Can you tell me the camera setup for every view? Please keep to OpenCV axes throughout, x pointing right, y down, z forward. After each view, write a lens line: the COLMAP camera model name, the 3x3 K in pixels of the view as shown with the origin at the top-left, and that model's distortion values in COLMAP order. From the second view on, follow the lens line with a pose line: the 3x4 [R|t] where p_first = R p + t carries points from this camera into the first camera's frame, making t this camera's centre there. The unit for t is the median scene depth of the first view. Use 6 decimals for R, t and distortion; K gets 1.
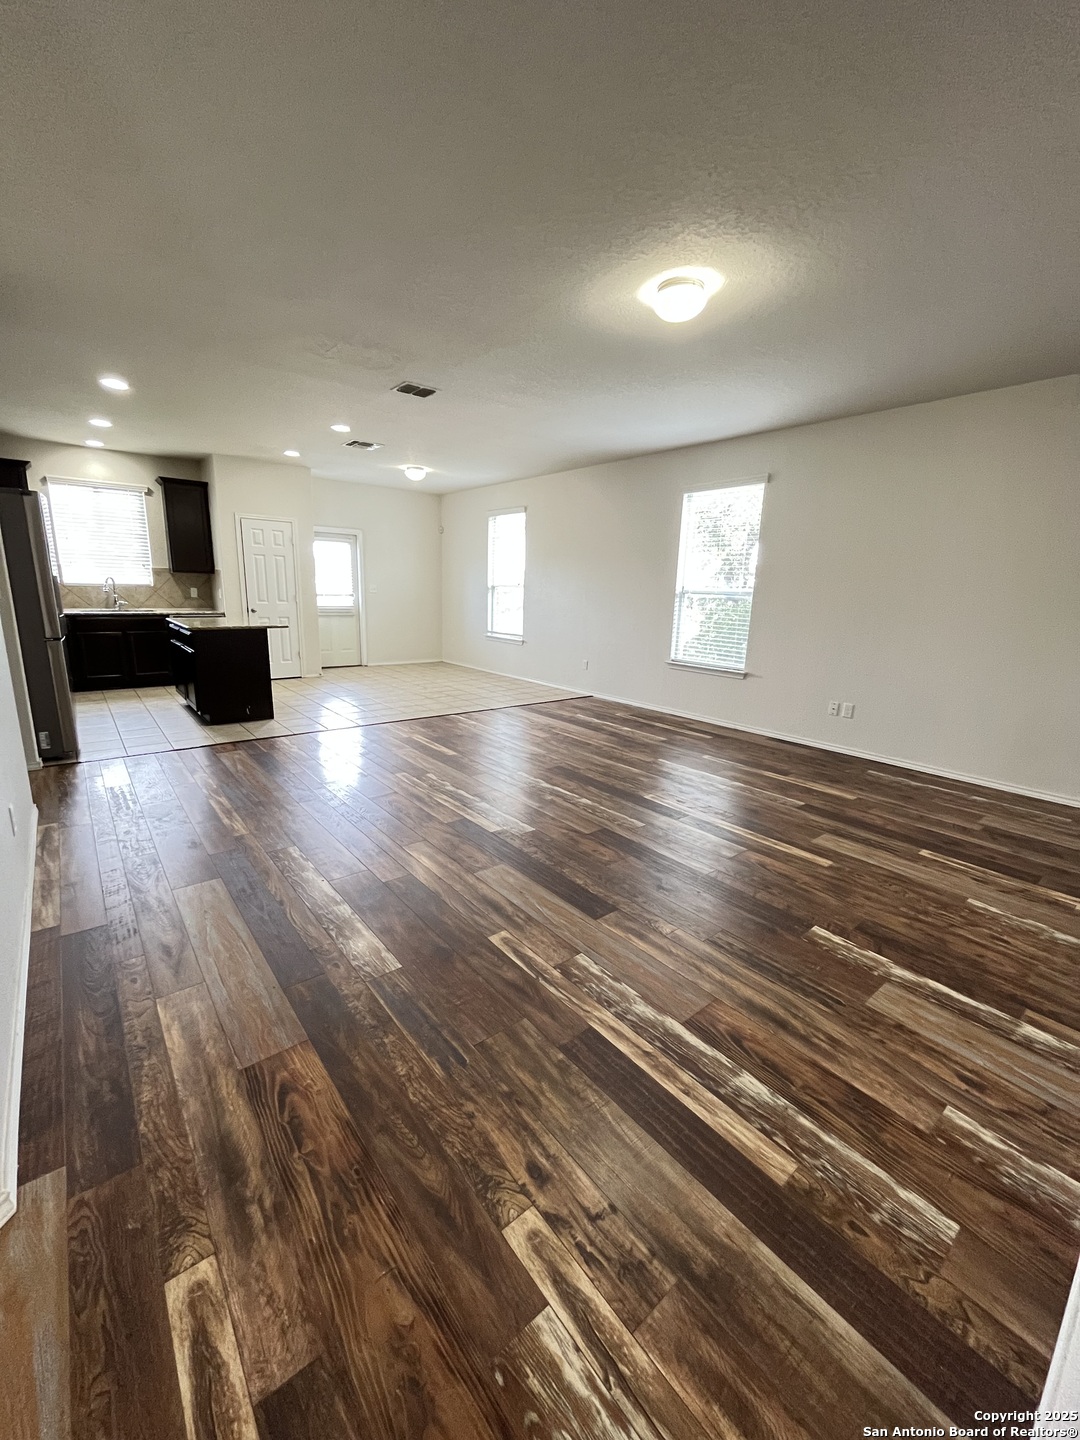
lens RADIAL K [[577.9, 0, 536.3], [0, 577.9, 718.9], [0, 0, 1]] dist [-0.001573, -0.000455]
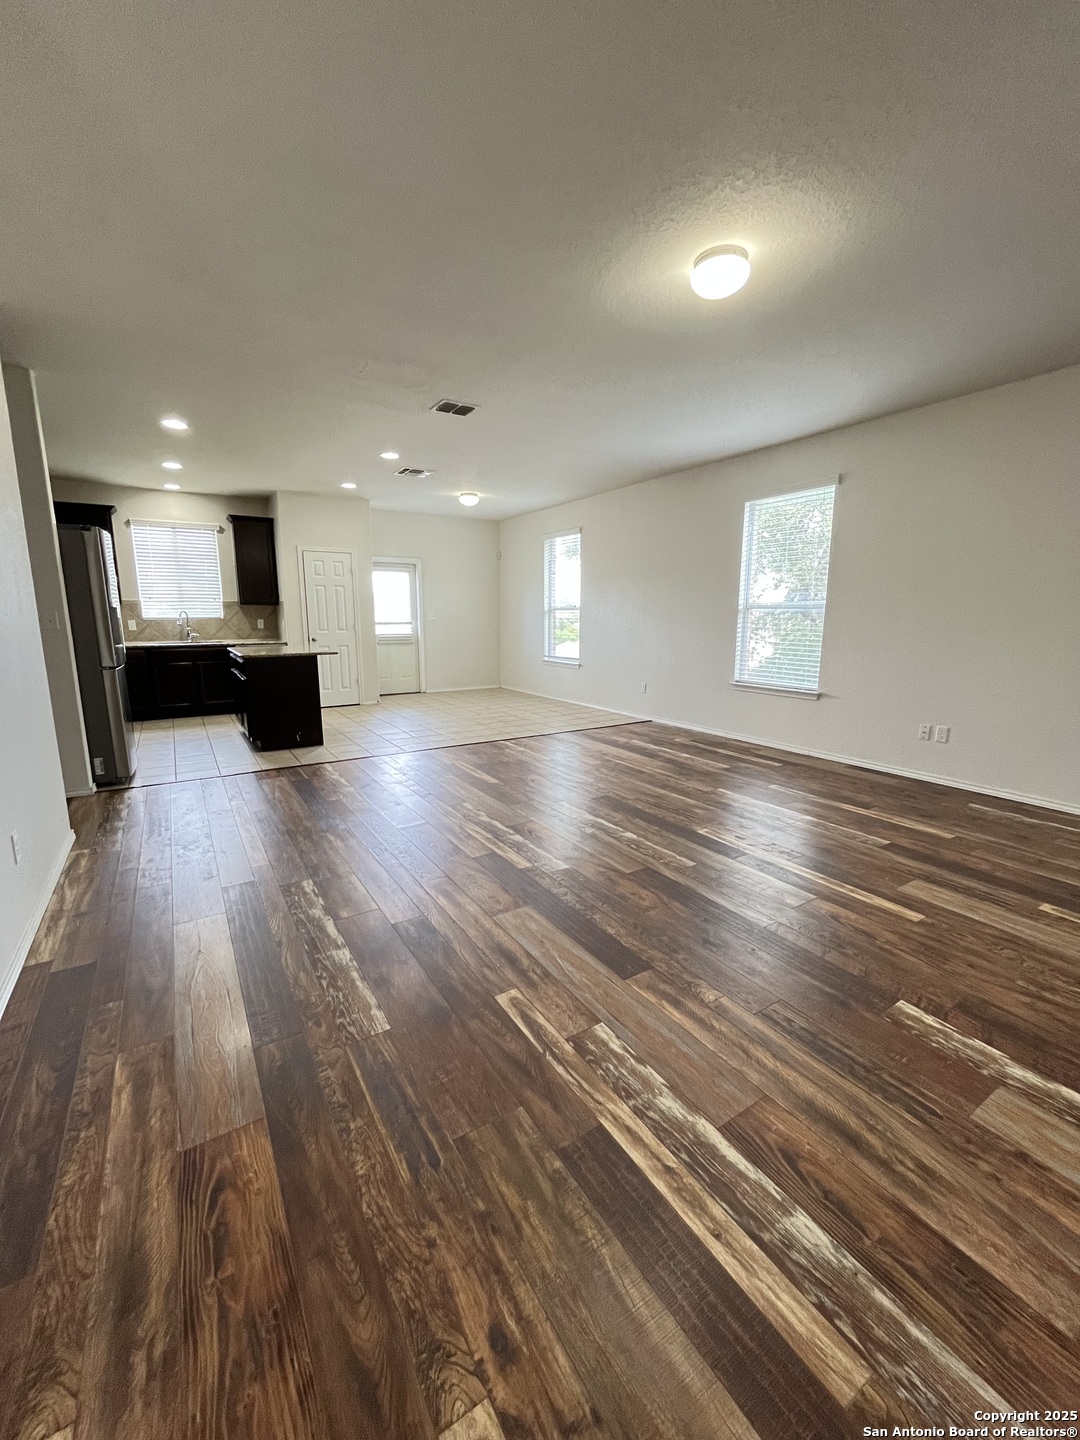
lens RADIAL K [[577.9, 0, 538.8], [0, 577.9, 719.6], [0, 0, 1]] dist [-0.001573, -0.000455]
pose [[0.992709, -0.007415, -0.120308, 0.079758], [0.001767, 0.998894, -0.046987, 0.006208], [0.120524, 0.046432, 0.991624, 0.123005]]
